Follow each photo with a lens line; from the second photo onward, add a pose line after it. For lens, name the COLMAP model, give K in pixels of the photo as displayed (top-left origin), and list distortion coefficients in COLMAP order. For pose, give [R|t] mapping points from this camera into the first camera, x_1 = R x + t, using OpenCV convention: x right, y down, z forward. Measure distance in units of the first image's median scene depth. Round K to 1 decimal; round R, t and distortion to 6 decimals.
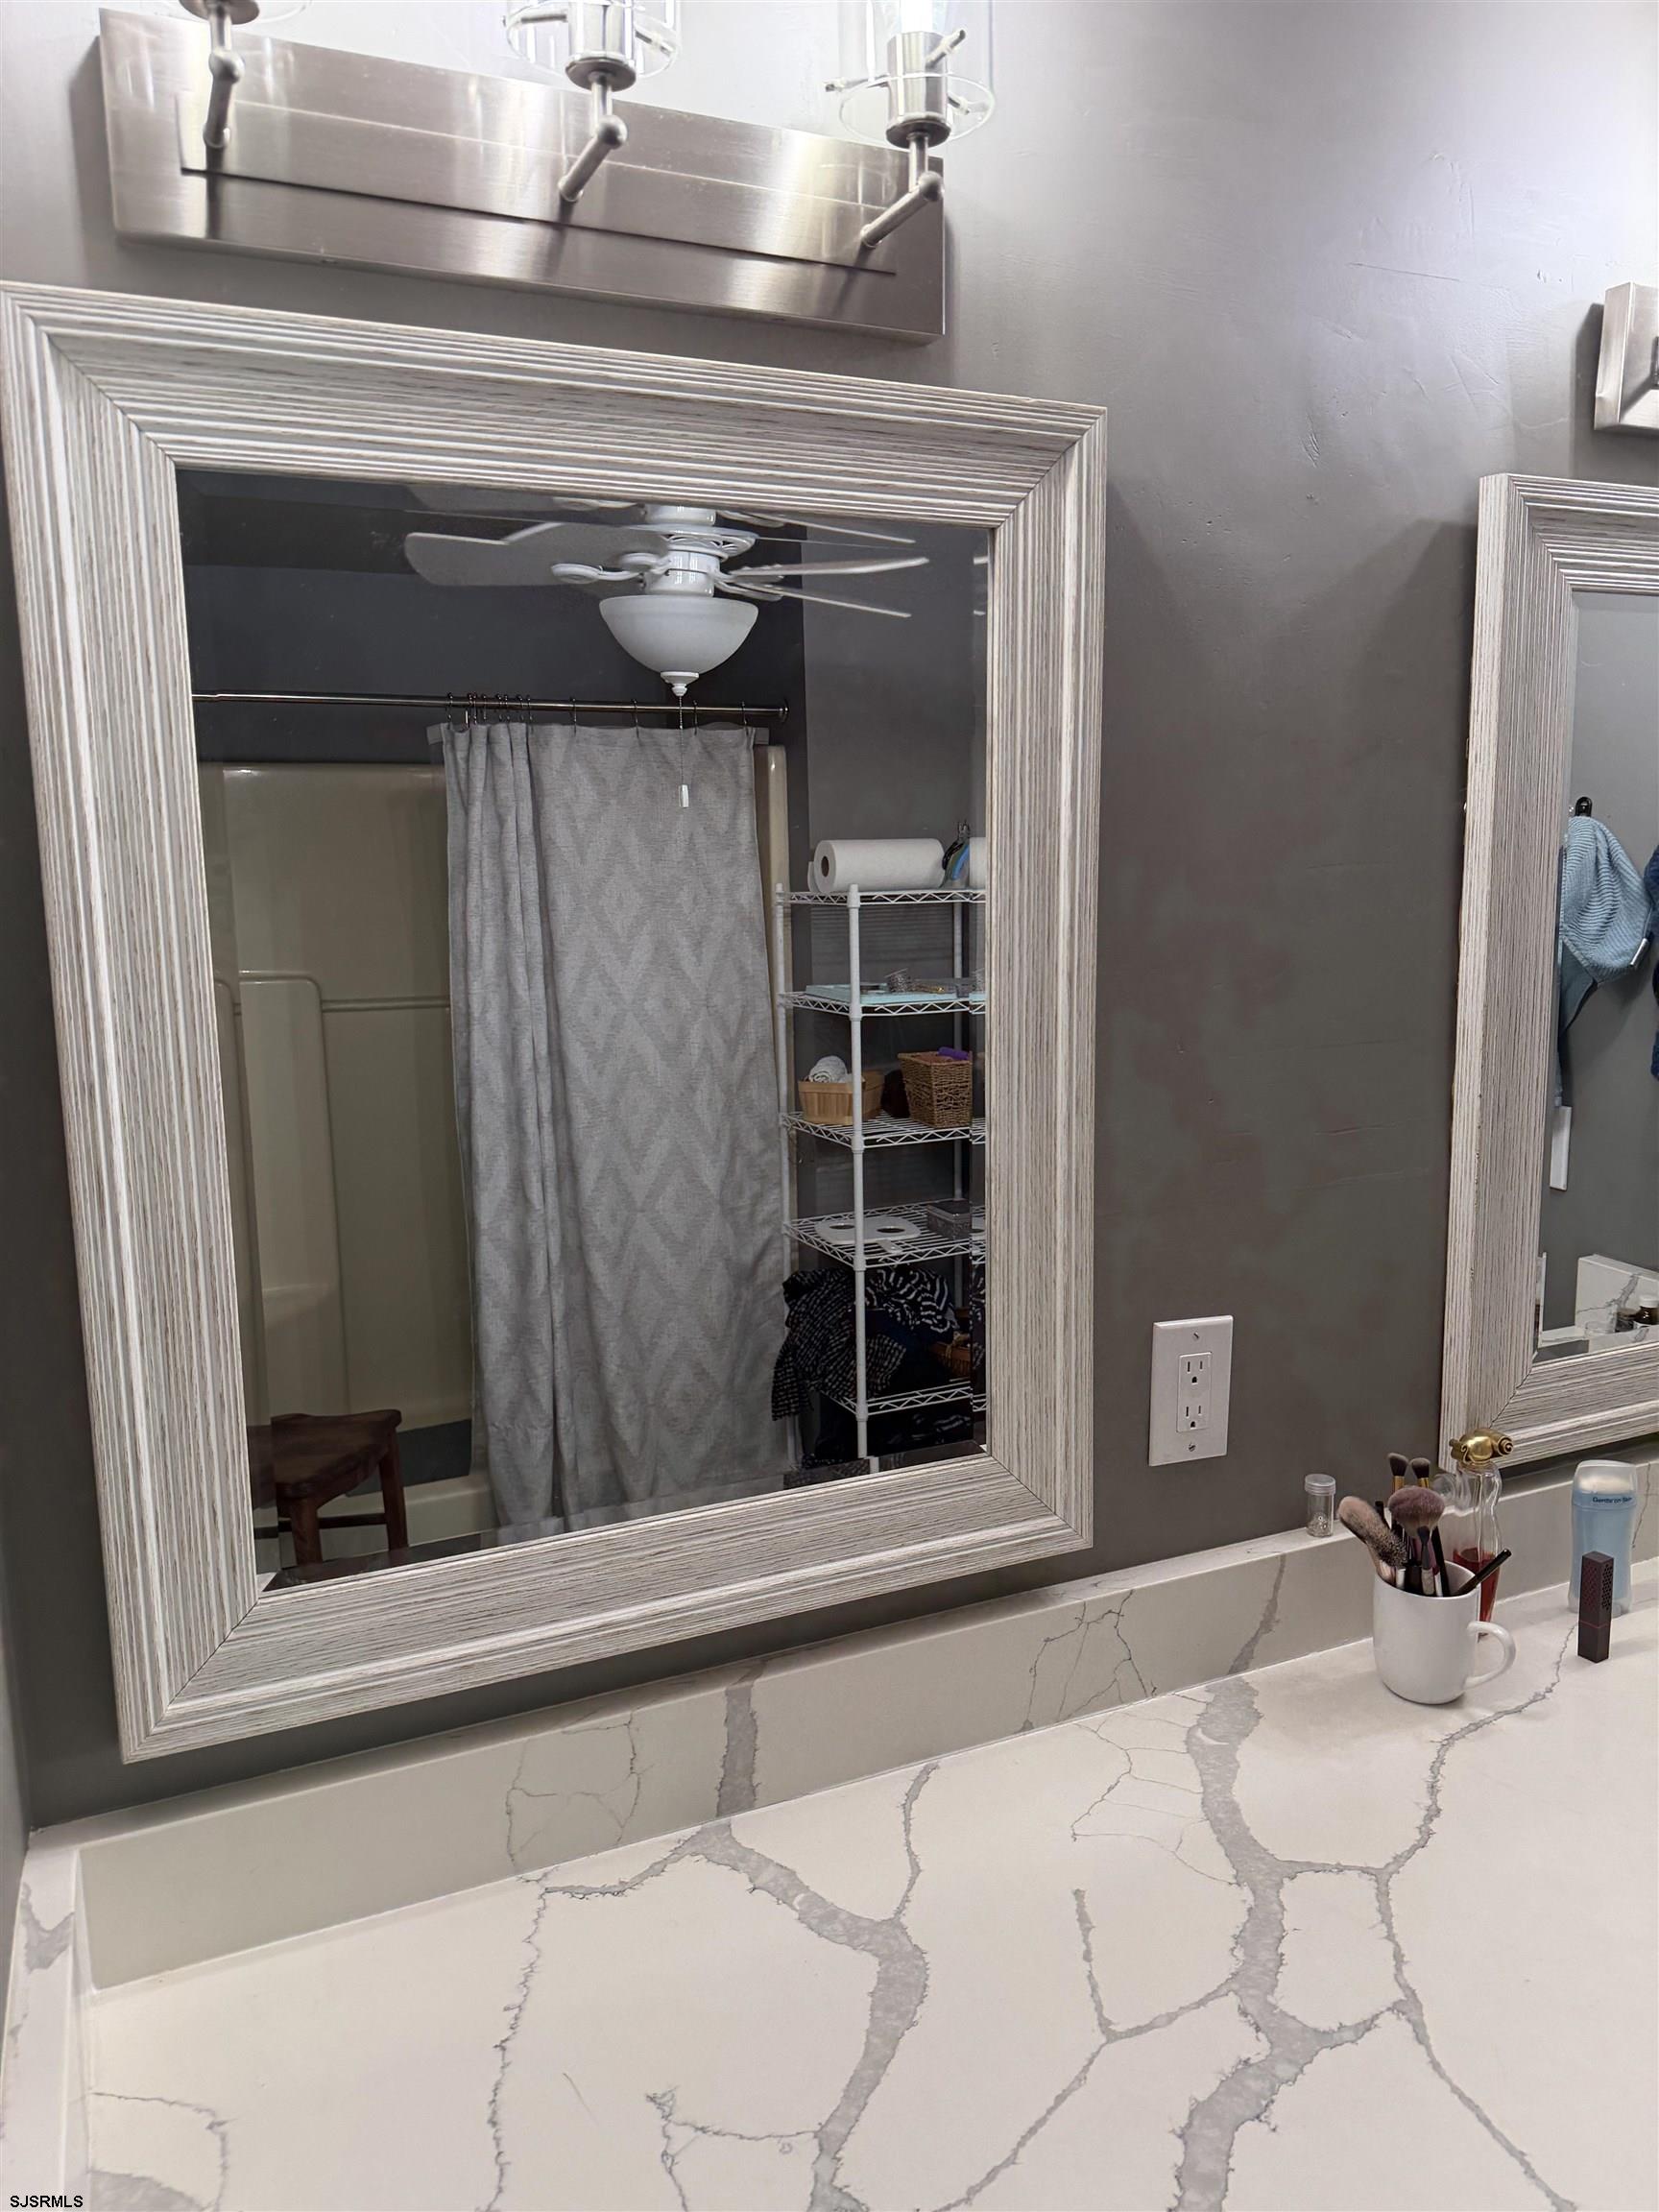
lens RADIAL K [[1580.5, 0, 829.5], [0, 1580.5, 1106.0], [0, 0, 1]] dist [0.102342, -0.158830]
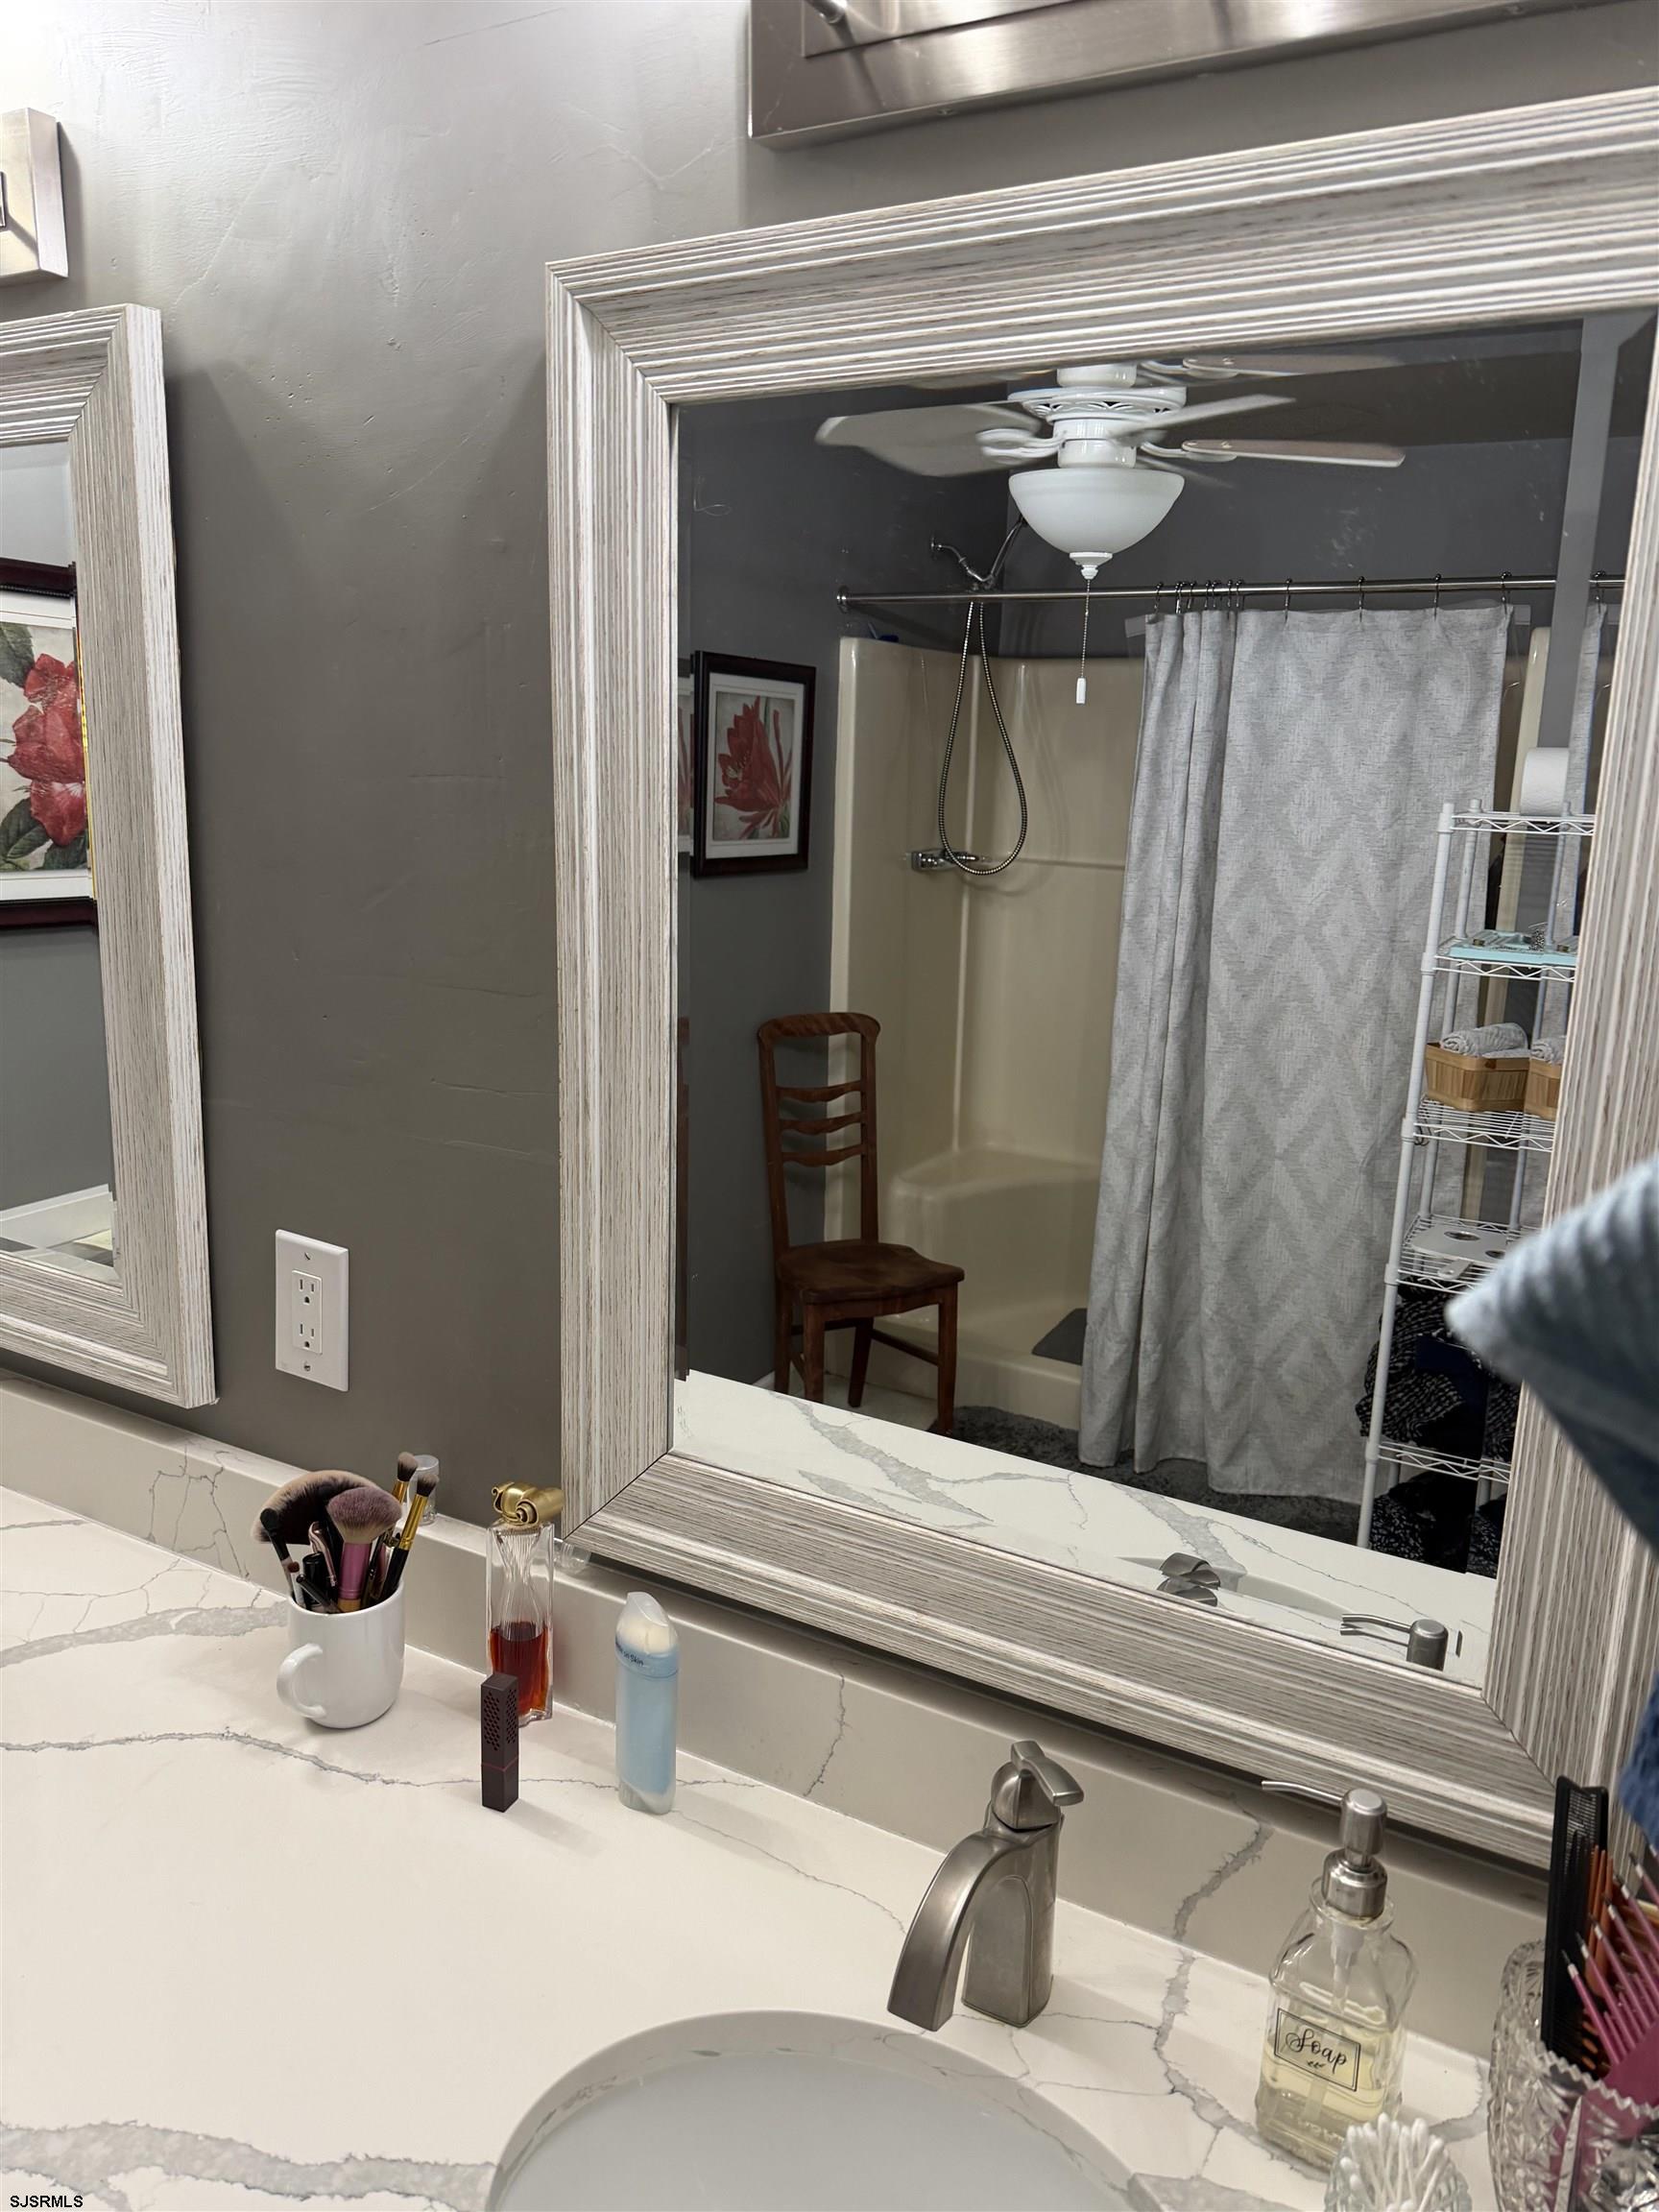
lens RADIAL K [[1567.6, 0, 772.8], [0, 1567.6, 1086.5], [0, 0, 1]] dist [0.076298, -0.151181]
pose [[0.584728, 0.203652, -0.785251, 1.121193], [-0.159914, 0.977919, 0.134542, -0.130745], [0.795312, 0.046902, 0.604383, 0.632573]]
